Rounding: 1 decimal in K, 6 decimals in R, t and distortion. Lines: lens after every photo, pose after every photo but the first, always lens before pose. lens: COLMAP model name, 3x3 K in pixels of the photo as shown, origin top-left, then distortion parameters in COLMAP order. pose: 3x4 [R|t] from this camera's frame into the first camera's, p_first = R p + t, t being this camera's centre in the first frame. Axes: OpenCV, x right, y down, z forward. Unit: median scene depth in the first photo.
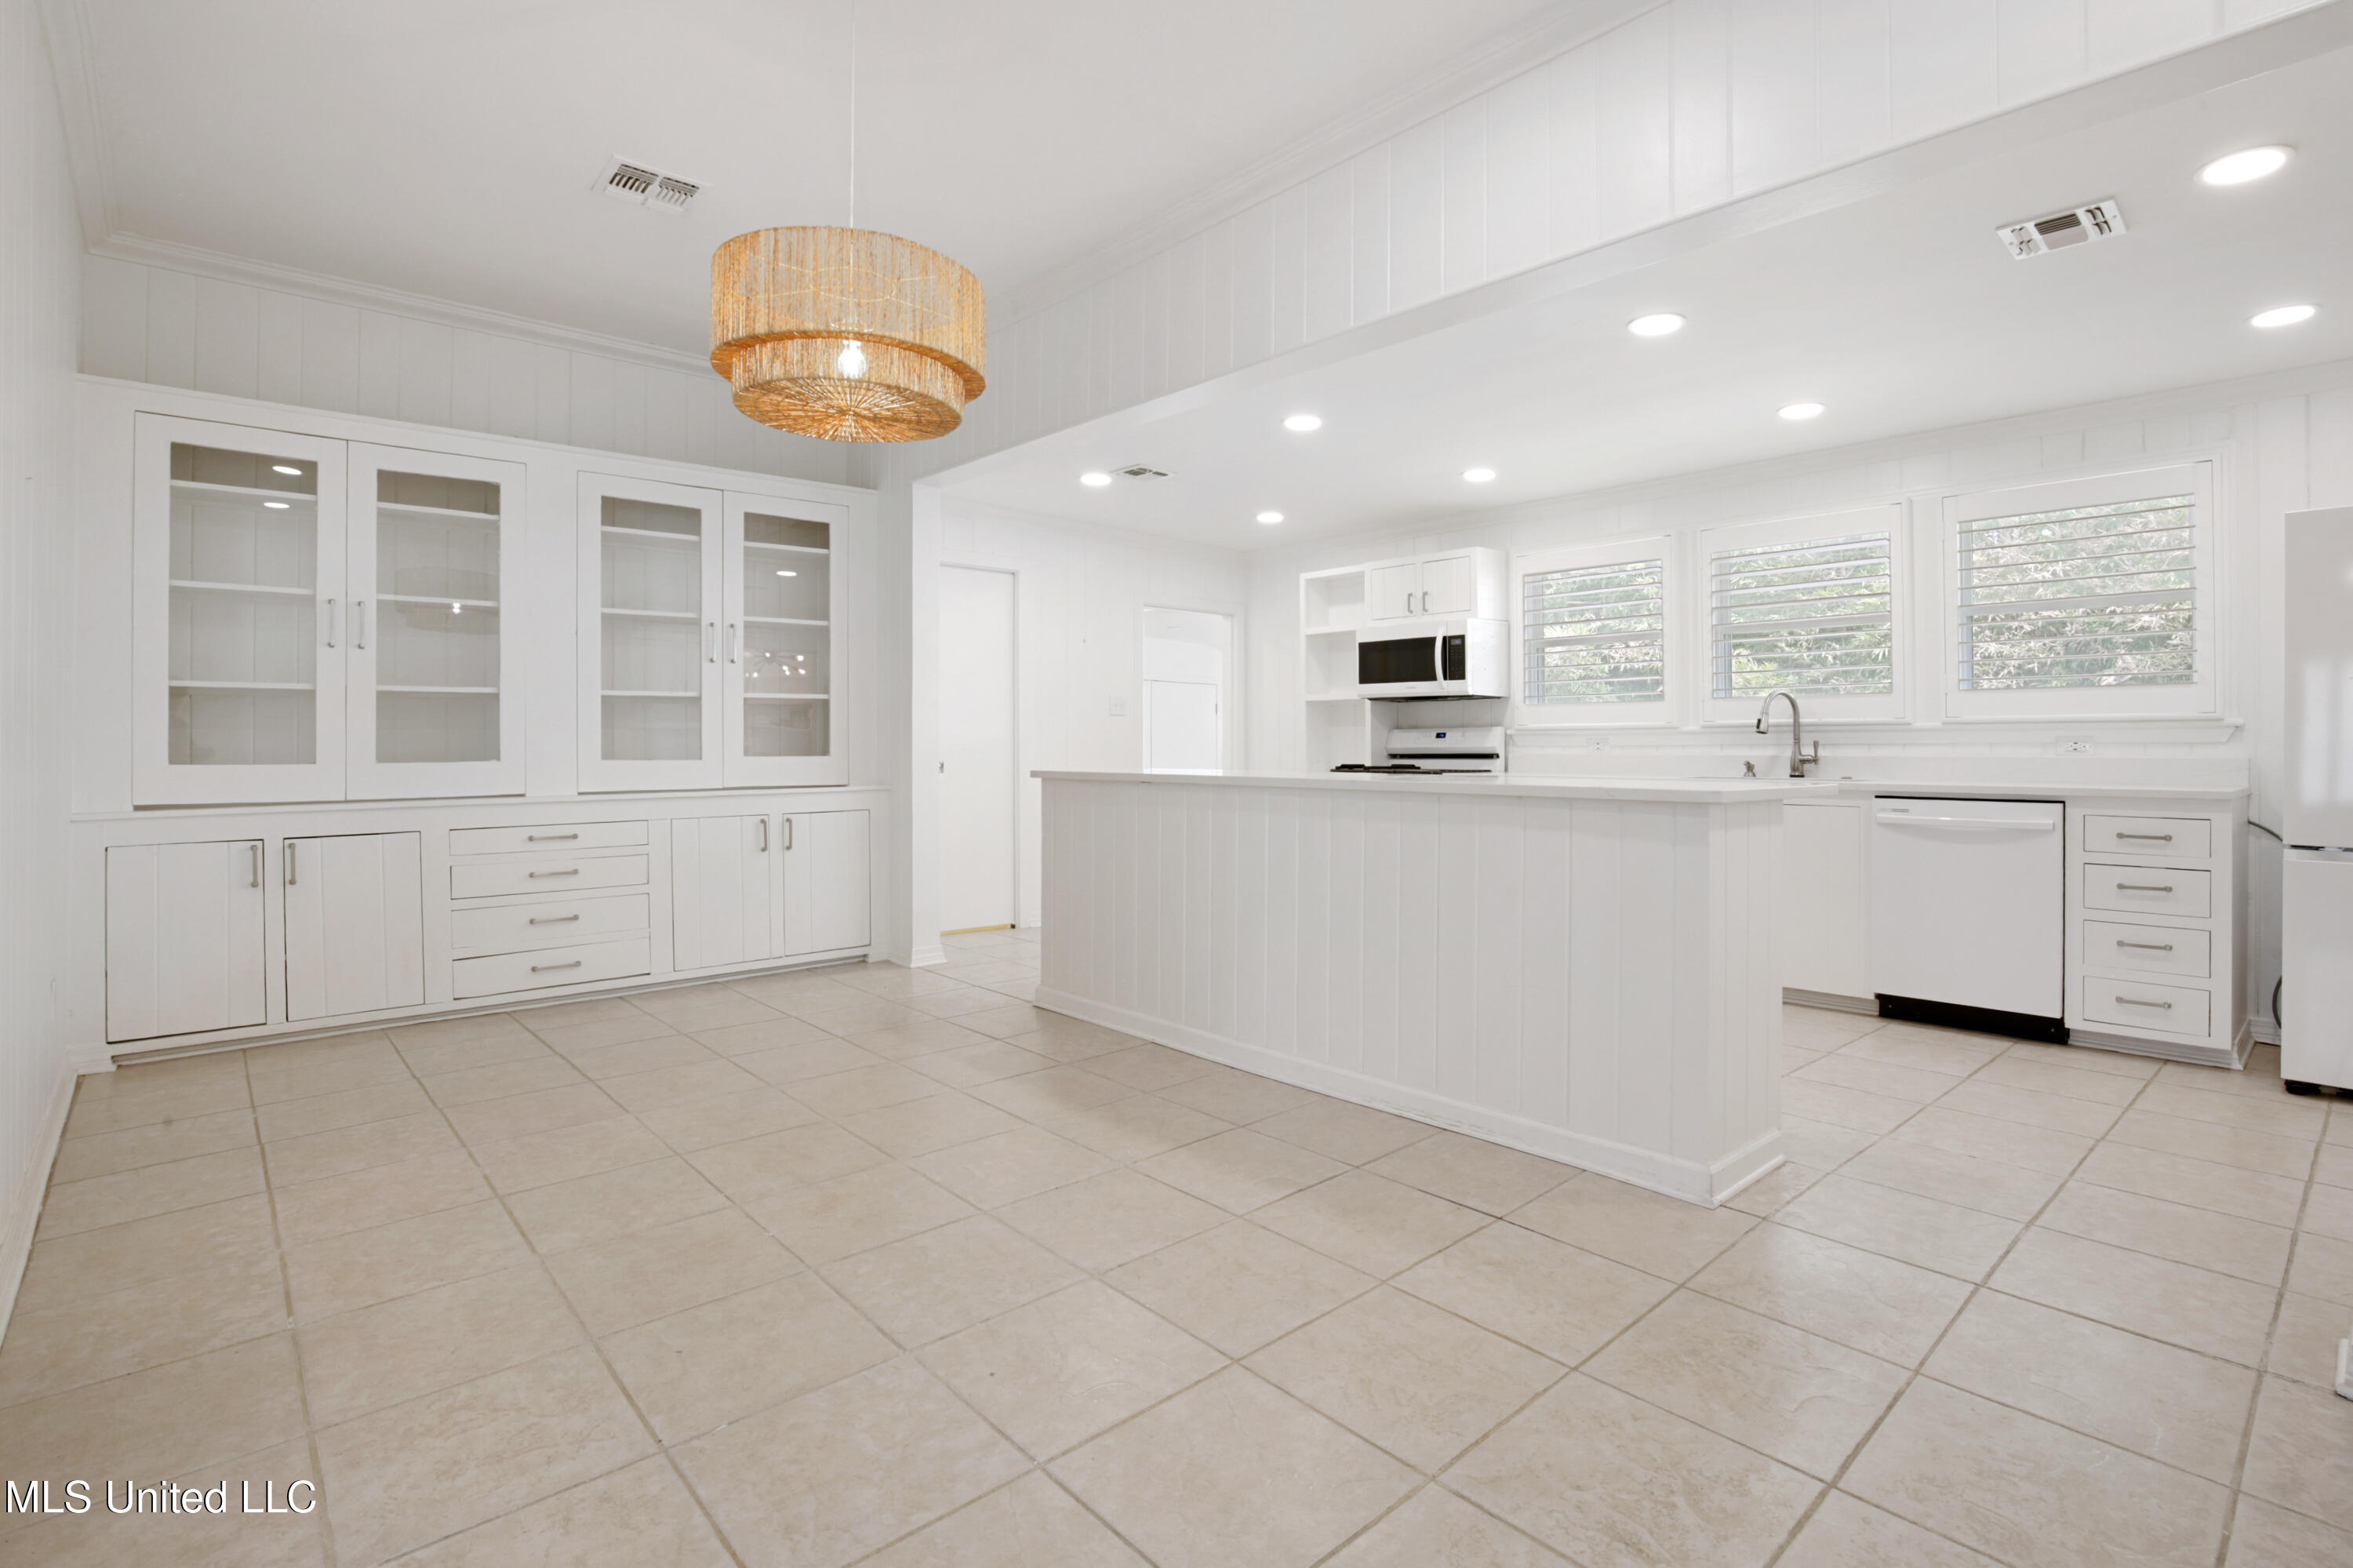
lens RADIAL K [[1116.7, 0, 1179.8], [0, 1116.7, 744.3], [0, 0, 1]] dist [-0.024330, 0.000150]
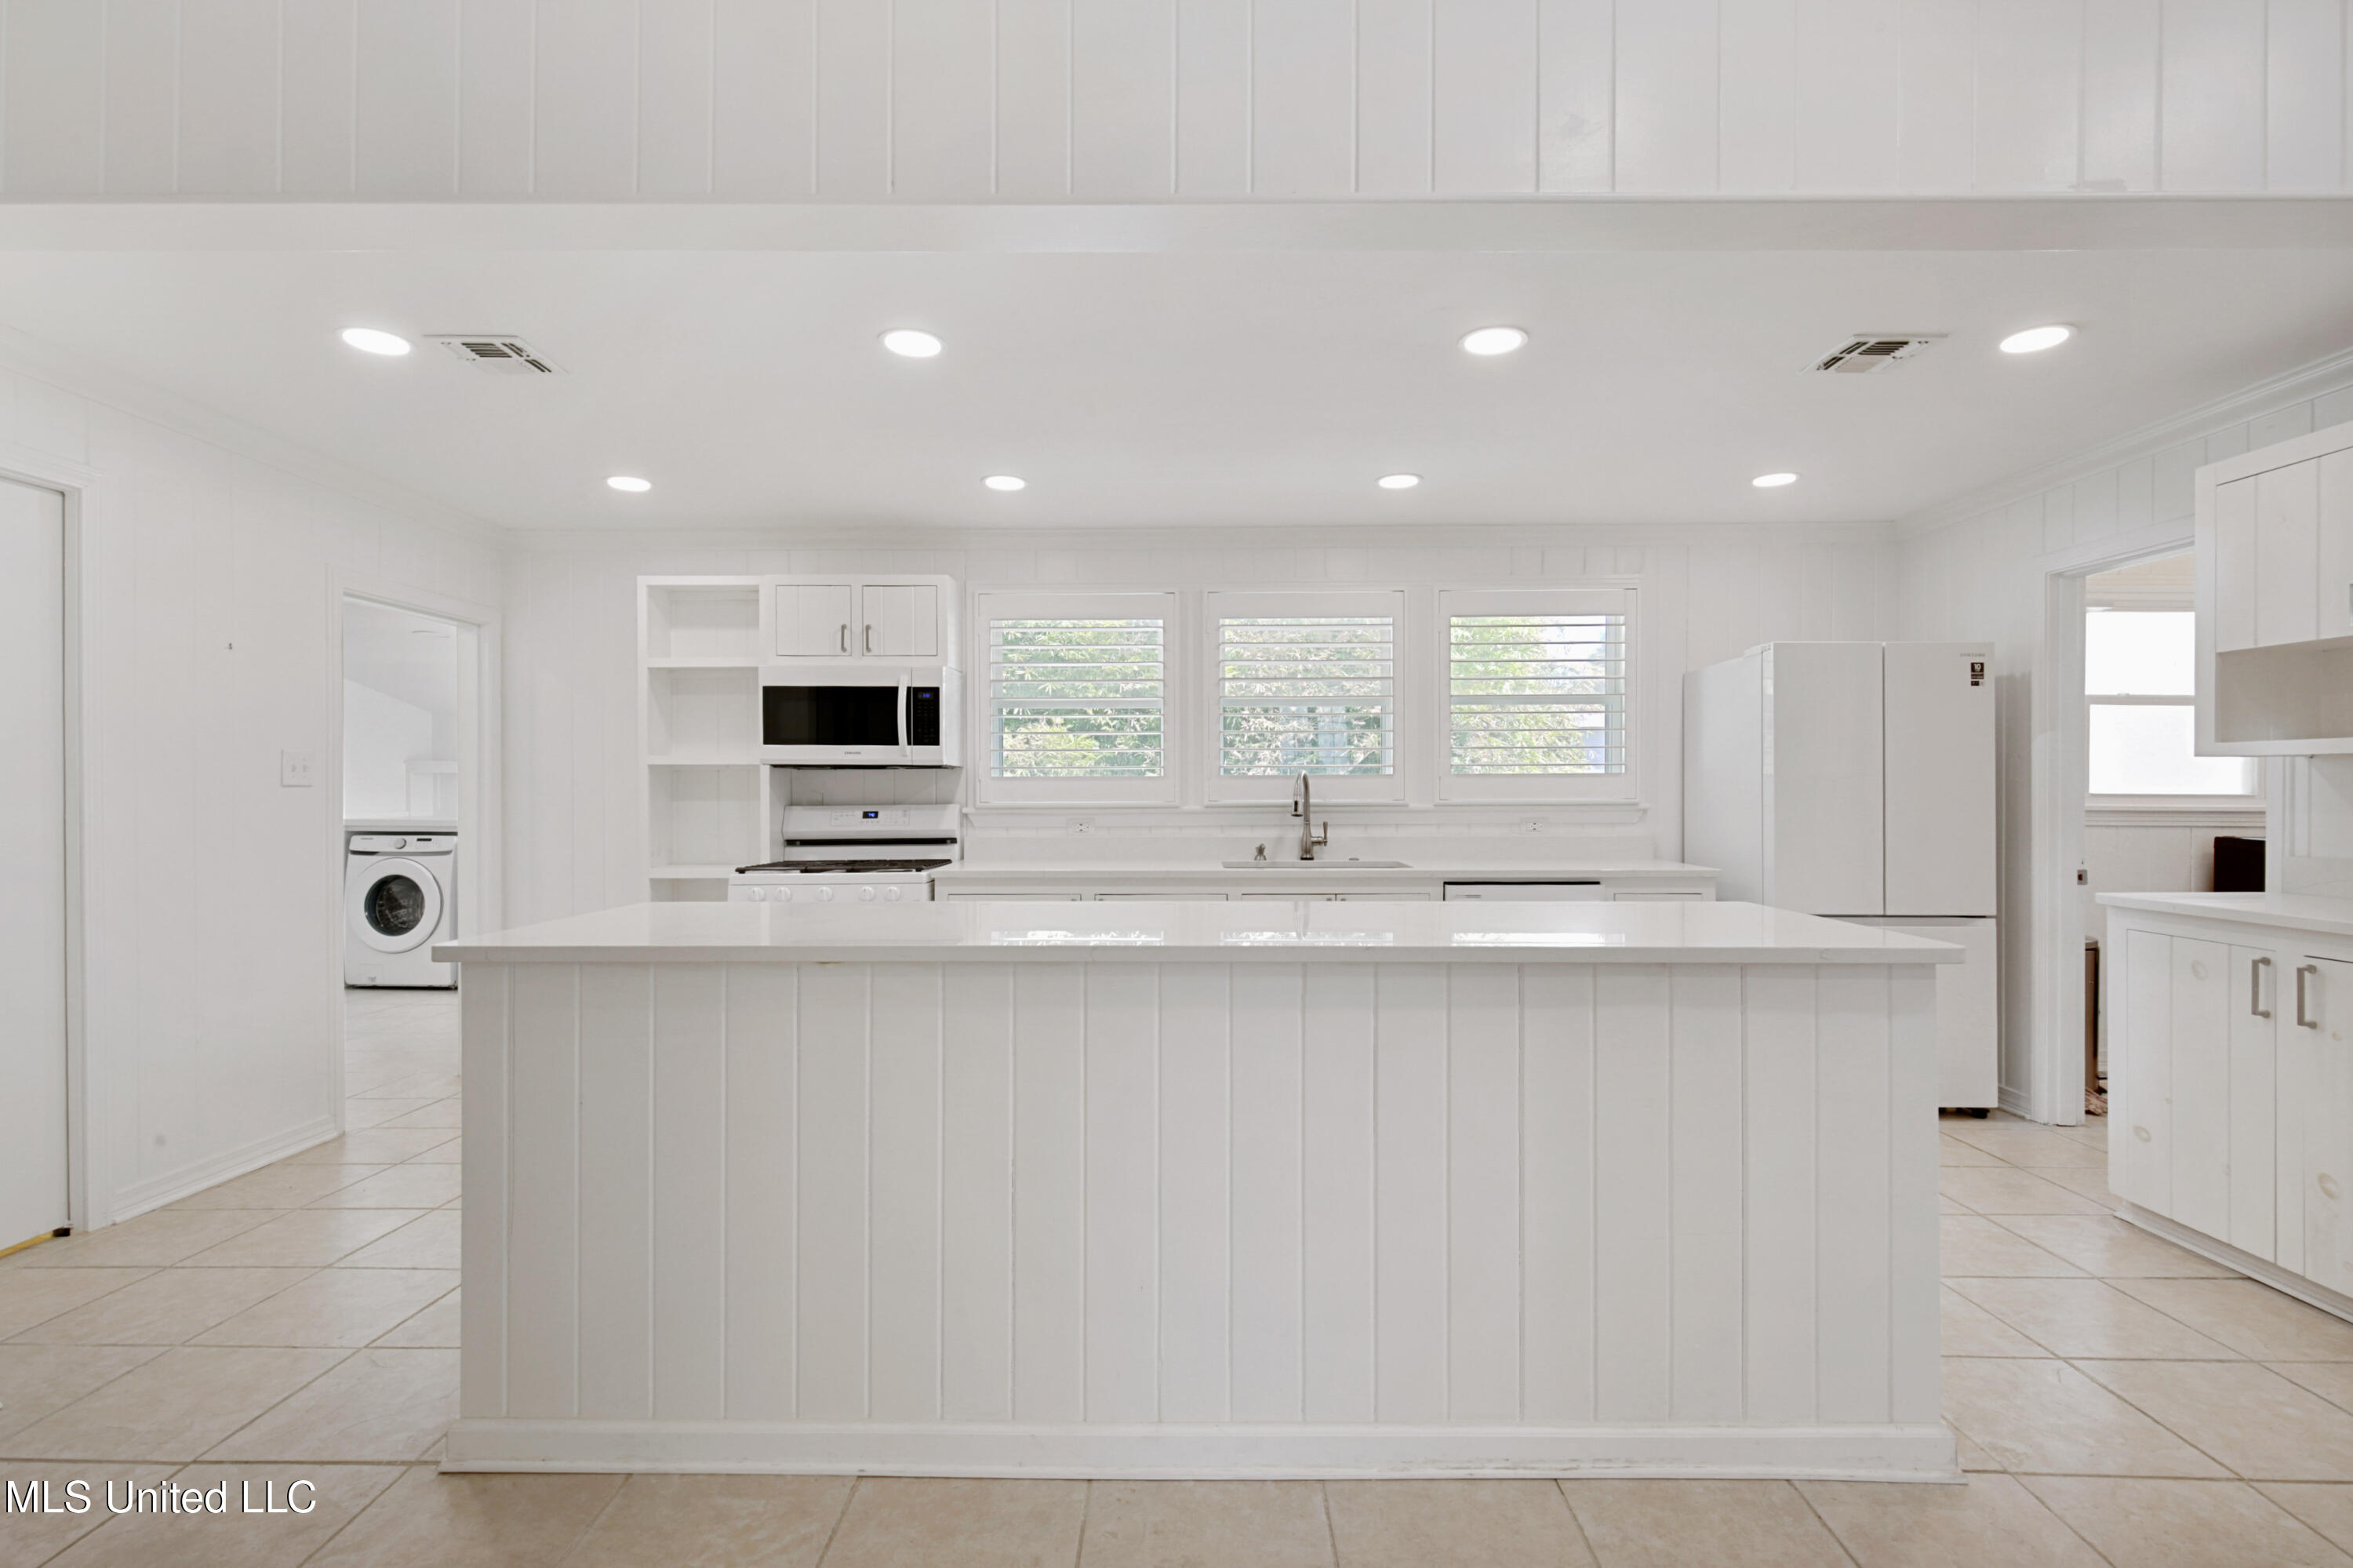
lens RADIAL K [[1095.9, 0, 1174.9], [0, 1095.9, 790.7], [0, 0, 1]] dist [0.004054, 0.000091]
pose [[0.677512, -0.004934, 0.735495, -0.272591], [0.002322, 0.999987, 0.004569, -0.042251], [-0.735508, -0.001387, 0.677514, 0.521466]]
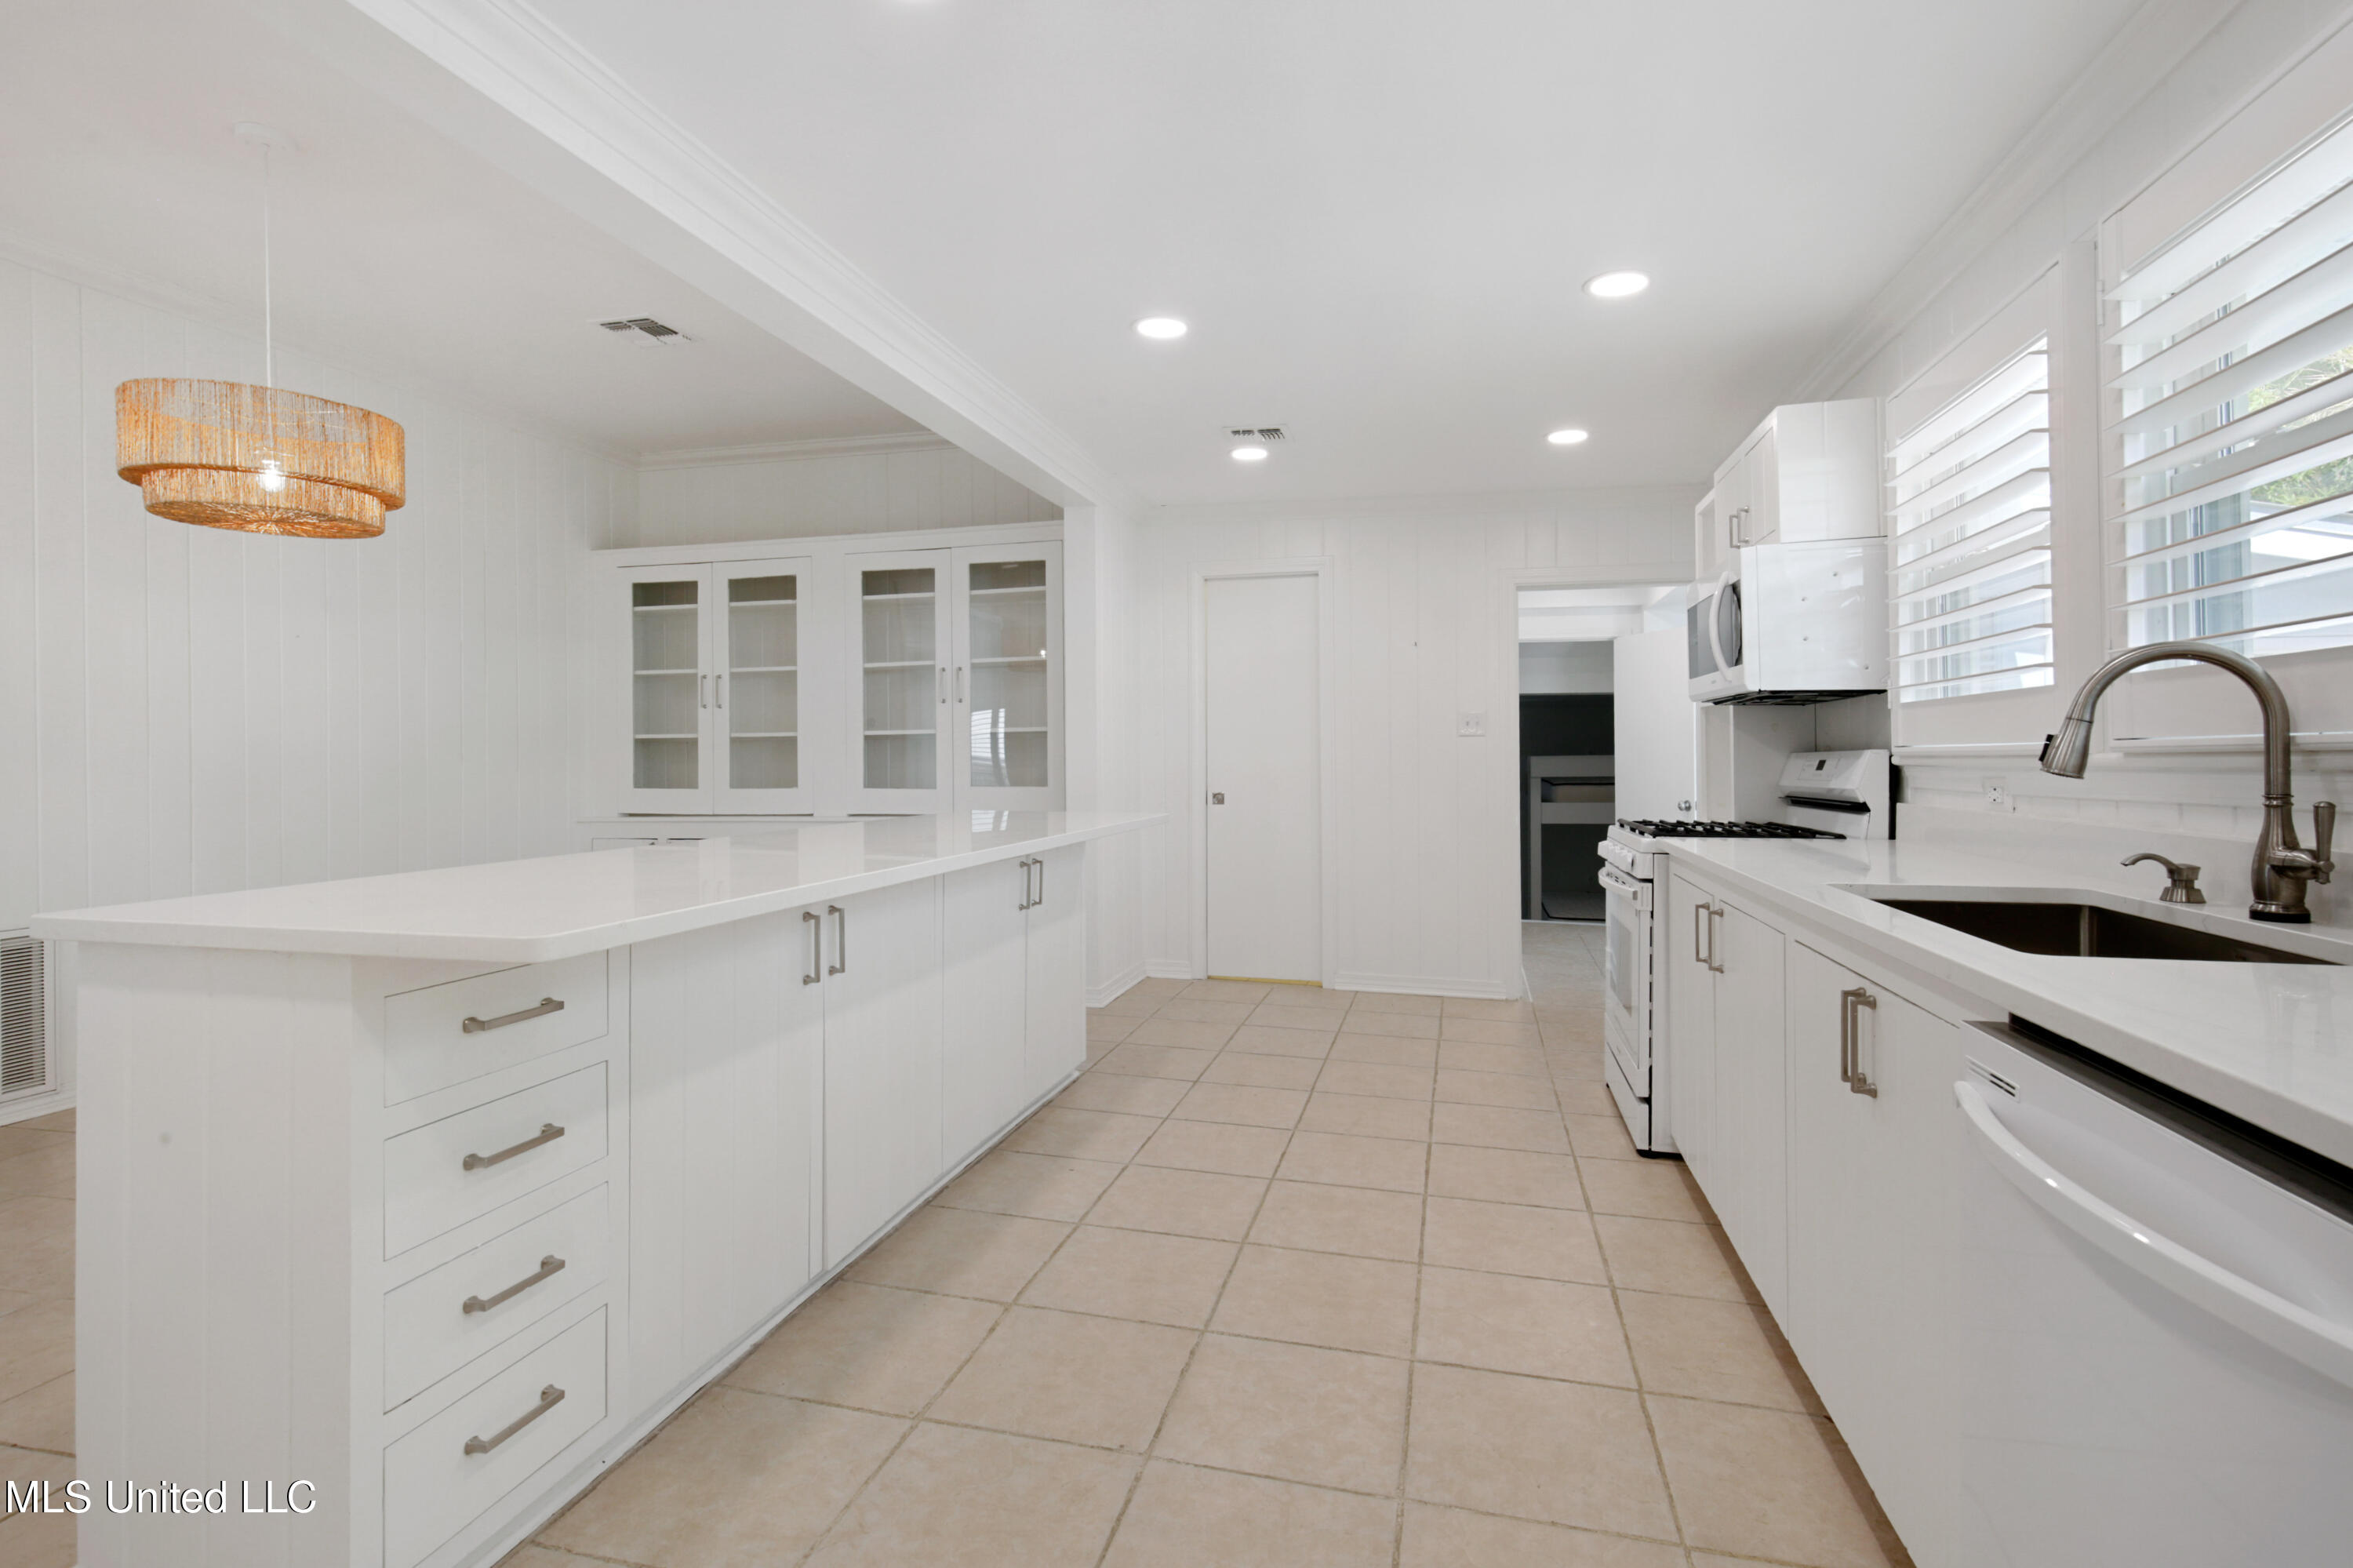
lens RADIAL K [[1093.0, 0, 1197.7], [0, 1093.0, 752.0], [0, 0, 1]] dist [0.001160, 0.000117]
pose [[0.572724, -0.007617, -0.819713, 0.760454], [0.001586, 0.999965, -0.008183, -0.017328], [0.819747, 0.003387, 0.572716, 0.695759]]
